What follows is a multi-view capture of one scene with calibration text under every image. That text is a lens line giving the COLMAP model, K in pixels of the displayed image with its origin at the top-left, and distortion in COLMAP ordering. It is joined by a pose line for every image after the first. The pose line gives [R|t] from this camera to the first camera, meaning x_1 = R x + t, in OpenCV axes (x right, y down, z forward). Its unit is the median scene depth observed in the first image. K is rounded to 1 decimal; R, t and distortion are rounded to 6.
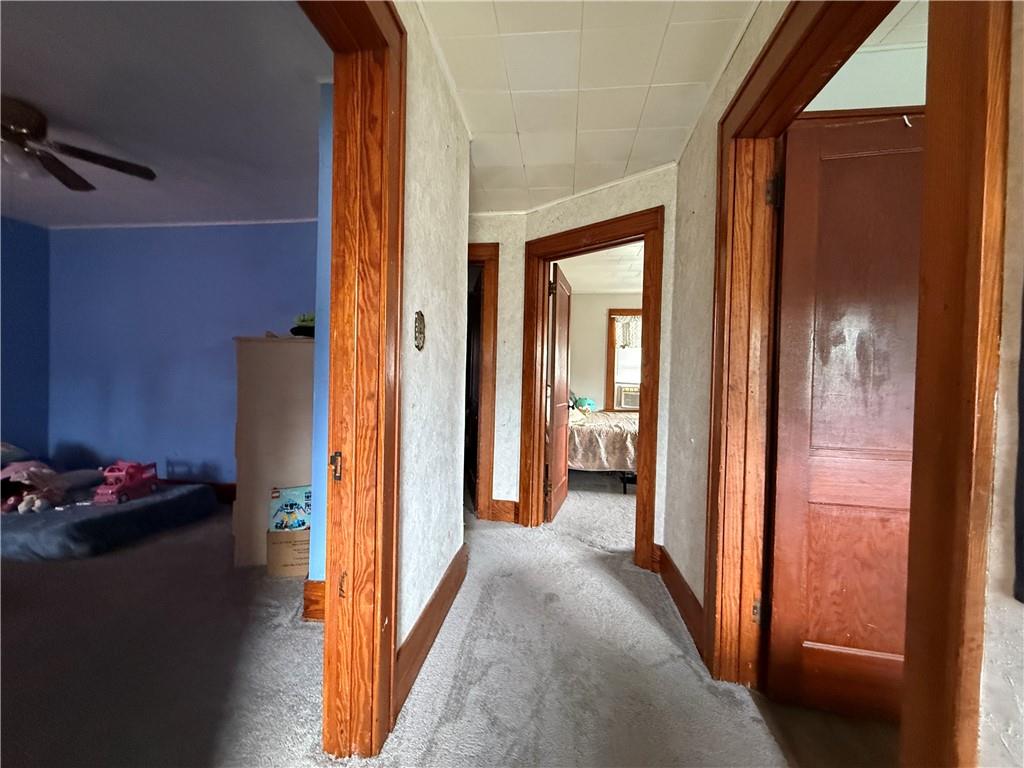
lens RADIAL K [[406.1, 0, 510.3], [0, 406.1, 383.9], [0, 0, 1]] dist [0.001547, -0.001131]
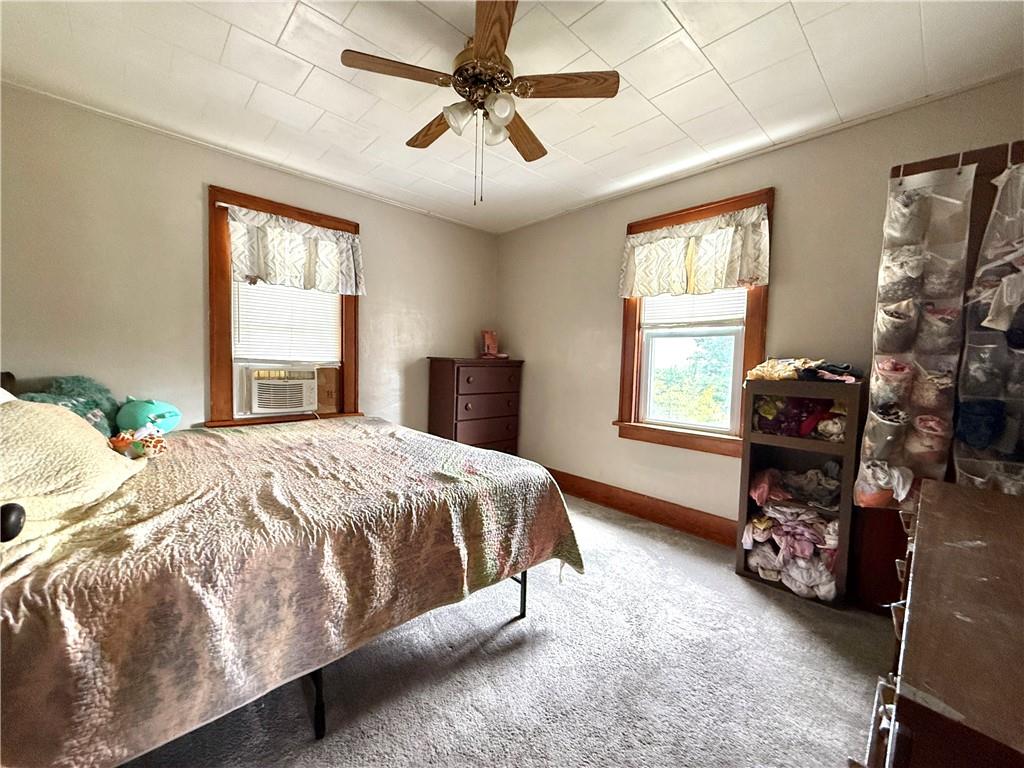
lens RADIAL K [[406.1, 0, 510.8], [0, 406.1, 382.8], [0, 0, 1]] dist [0.001547, -0.001131]
pose [[0.630990, -0.049606, 0.774204, 0.150359], [0.001972, 0.998053, 0.062342, -0.006530], [-0.775789, -0.037810, 0.629859, 0.702122]]
